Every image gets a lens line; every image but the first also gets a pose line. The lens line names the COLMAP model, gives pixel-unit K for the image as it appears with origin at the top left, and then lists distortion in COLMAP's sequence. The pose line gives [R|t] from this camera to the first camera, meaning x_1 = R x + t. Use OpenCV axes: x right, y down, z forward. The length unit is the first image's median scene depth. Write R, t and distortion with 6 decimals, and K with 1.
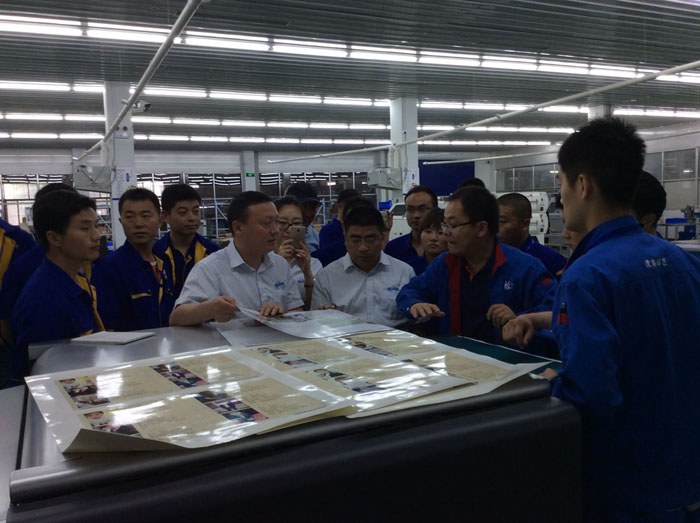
lens RADIAL K [[646.8, 0, 350.0], [0, 646.8, 261.5], [0, 0, 1]] dist [0.190571, -0.394218]
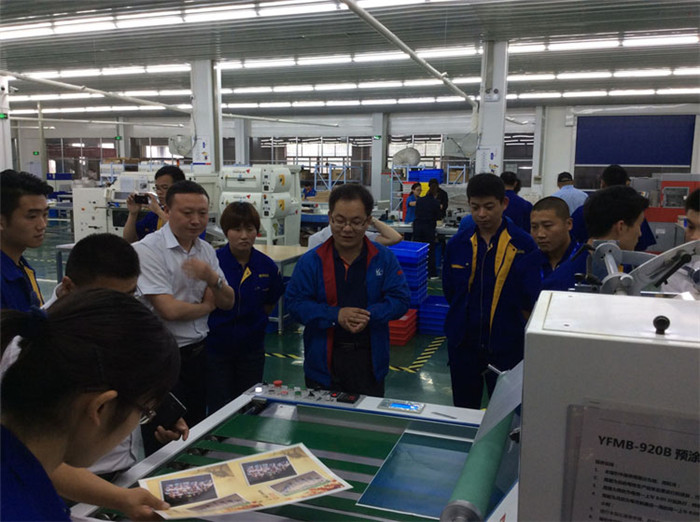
lens RADIAL K [[654.6, 0, 350.0], [0, 654.6, 261.0], [0, 0, 1]] dist [0.017088, 0.004782]
pose [[0.690151, 0.135676, -0.710833, 0.593199], [-0.089844, 0.990732, 0.101870, -0.051126], [0.718067, -0.006441, 0.695944, 0.315332]]
